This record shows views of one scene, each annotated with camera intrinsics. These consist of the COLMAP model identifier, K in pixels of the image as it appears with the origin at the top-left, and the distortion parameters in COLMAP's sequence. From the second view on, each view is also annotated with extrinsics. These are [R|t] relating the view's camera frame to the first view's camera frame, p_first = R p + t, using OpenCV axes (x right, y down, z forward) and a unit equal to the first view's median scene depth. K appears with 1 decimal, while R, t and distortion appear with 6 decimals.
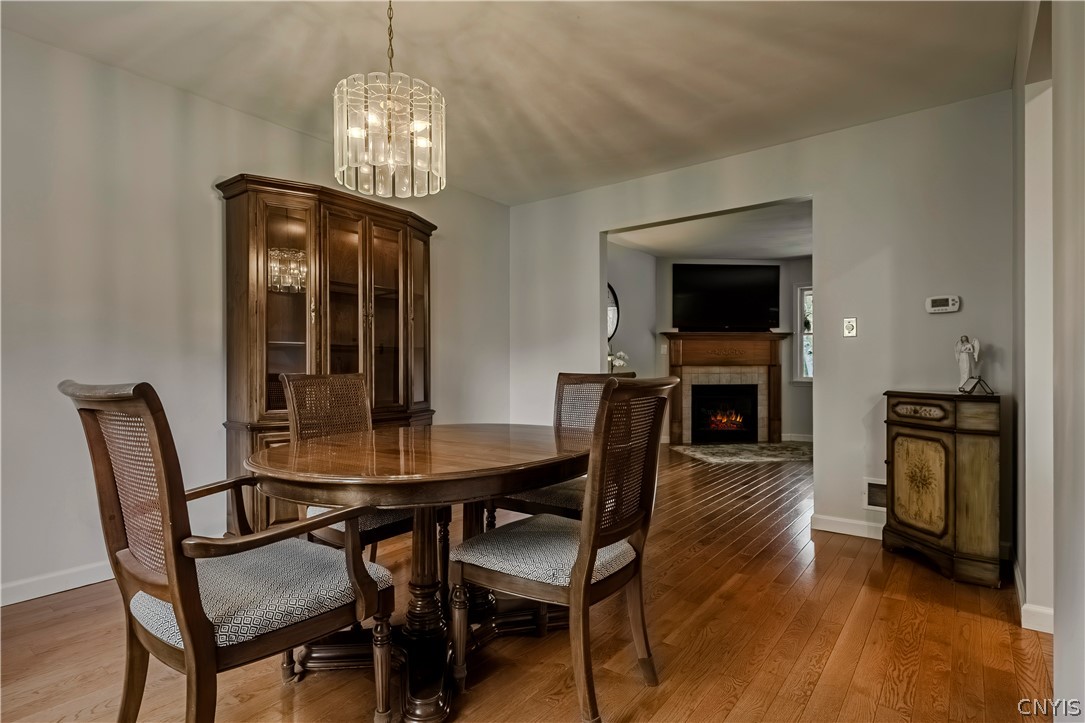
lens RADIAL K [[542.4, 0, 516.8], [0, 542.4, 372.0], [0, 0, 1]] dist [0.008432, -0.005873]
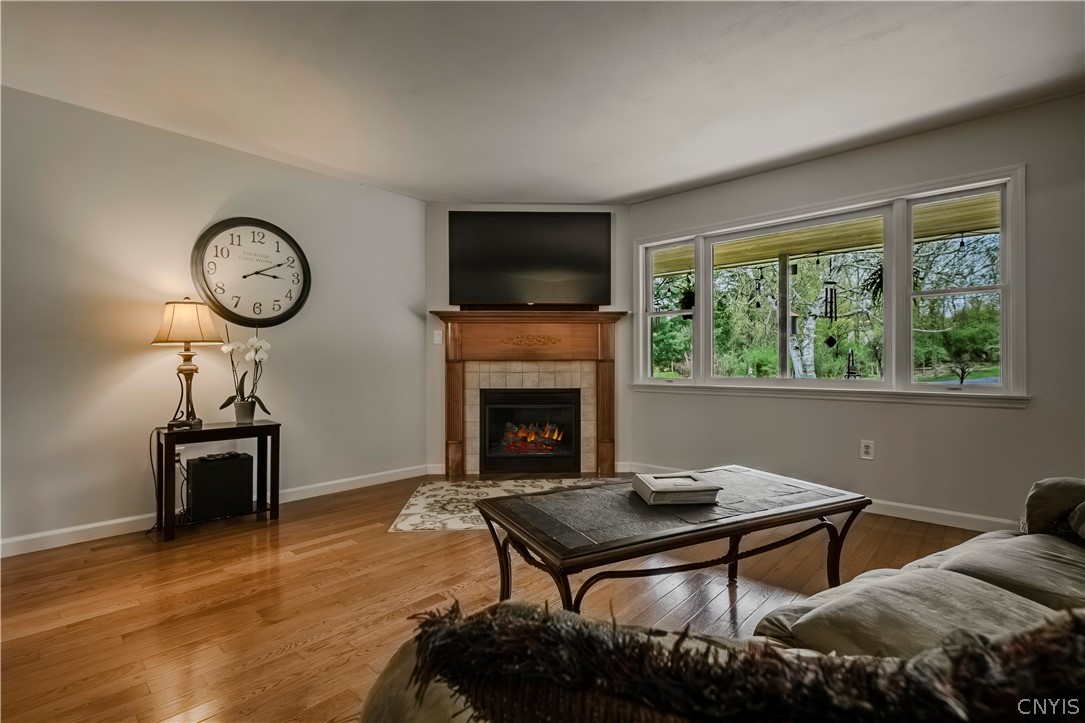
lens RADIAL K [[501.5, 0, 533.8], [0, 501.5, 363.2], [0, 0, 1]] dist [0.004800, 0.000155]
pose [[0.999309, 0.003292, -0.037034, 0.410803], [-0.003637, 0.999951, -0.009251, -0.003105], [0.037001, 0.009379, 0.999271, 0.372963]]
